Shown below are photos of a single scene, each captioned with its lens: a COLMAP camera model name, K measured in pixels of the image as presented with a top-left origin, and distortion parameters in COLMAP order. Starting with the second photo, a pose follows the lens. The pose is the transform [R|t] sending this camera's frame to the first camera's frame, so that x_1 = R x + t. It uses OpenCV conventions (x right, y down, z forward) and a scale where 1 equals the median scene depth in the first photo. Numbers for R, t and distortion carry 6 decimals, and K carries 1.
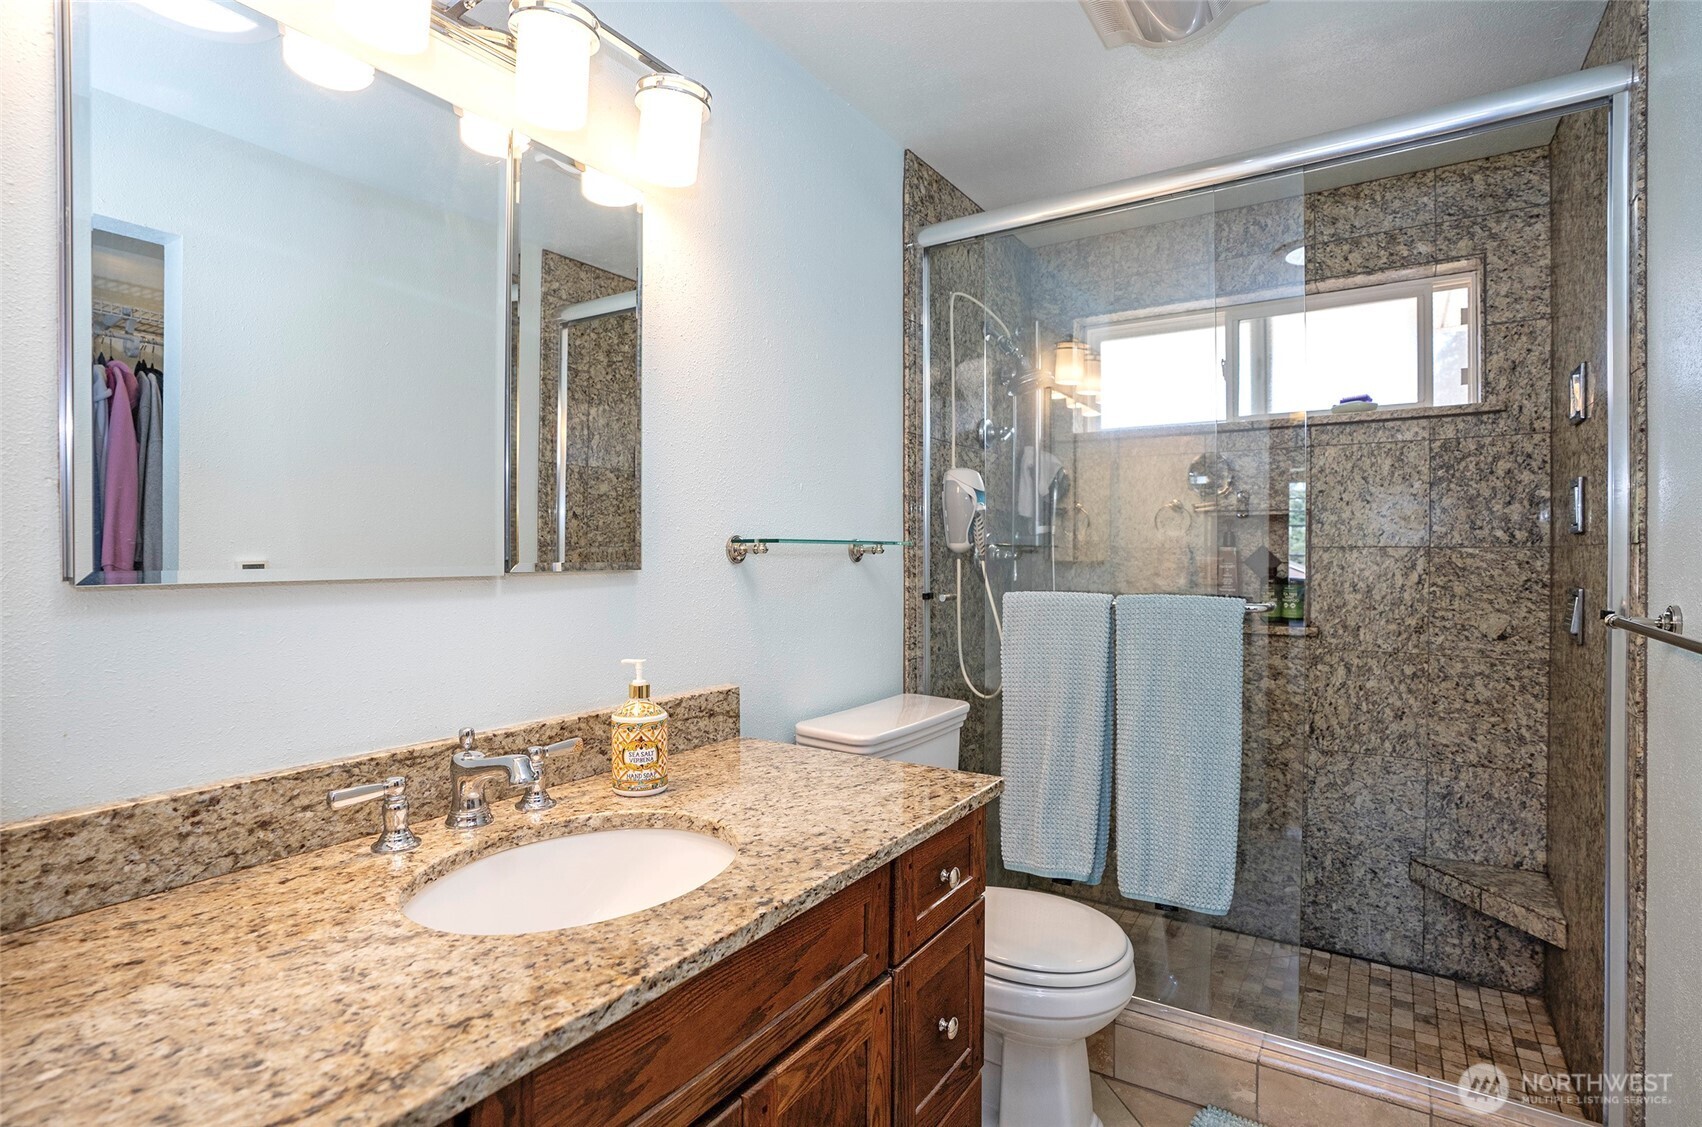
lens RADIAL K [[828.1, 0, 857.8], [0, 828.1, 558.1], [0, 0, 1]] dist [-0.037561, -0.000069]
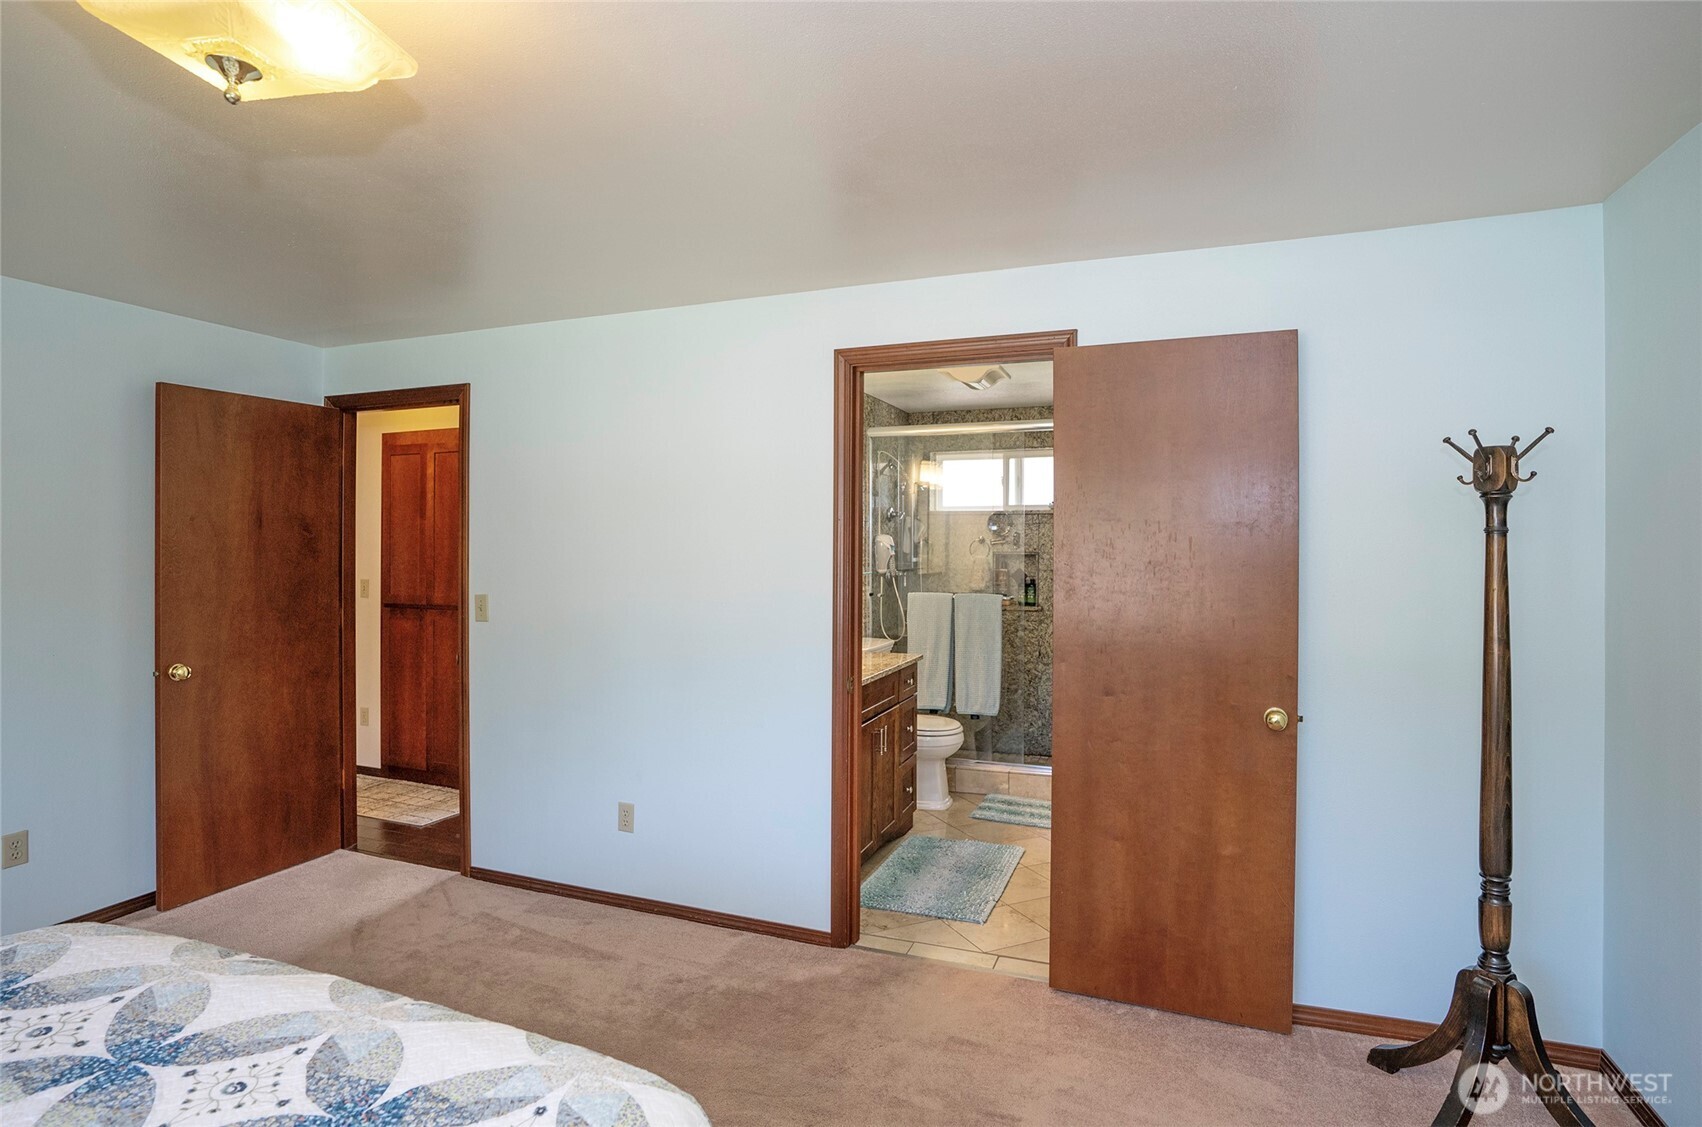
lens RADIAL K [[828.1, 0, 850.2], [0, 828.1, 555.5], [0, 0, 1]] dist [-0.037561, -0.000069]
pose [[0.979718, -0.005046, 0.200318, -0.395985], [0.003516, 0.999962, 0.007991, -0.074515], [-0.200351, -0.007125, 0.979698, -1.106859]]
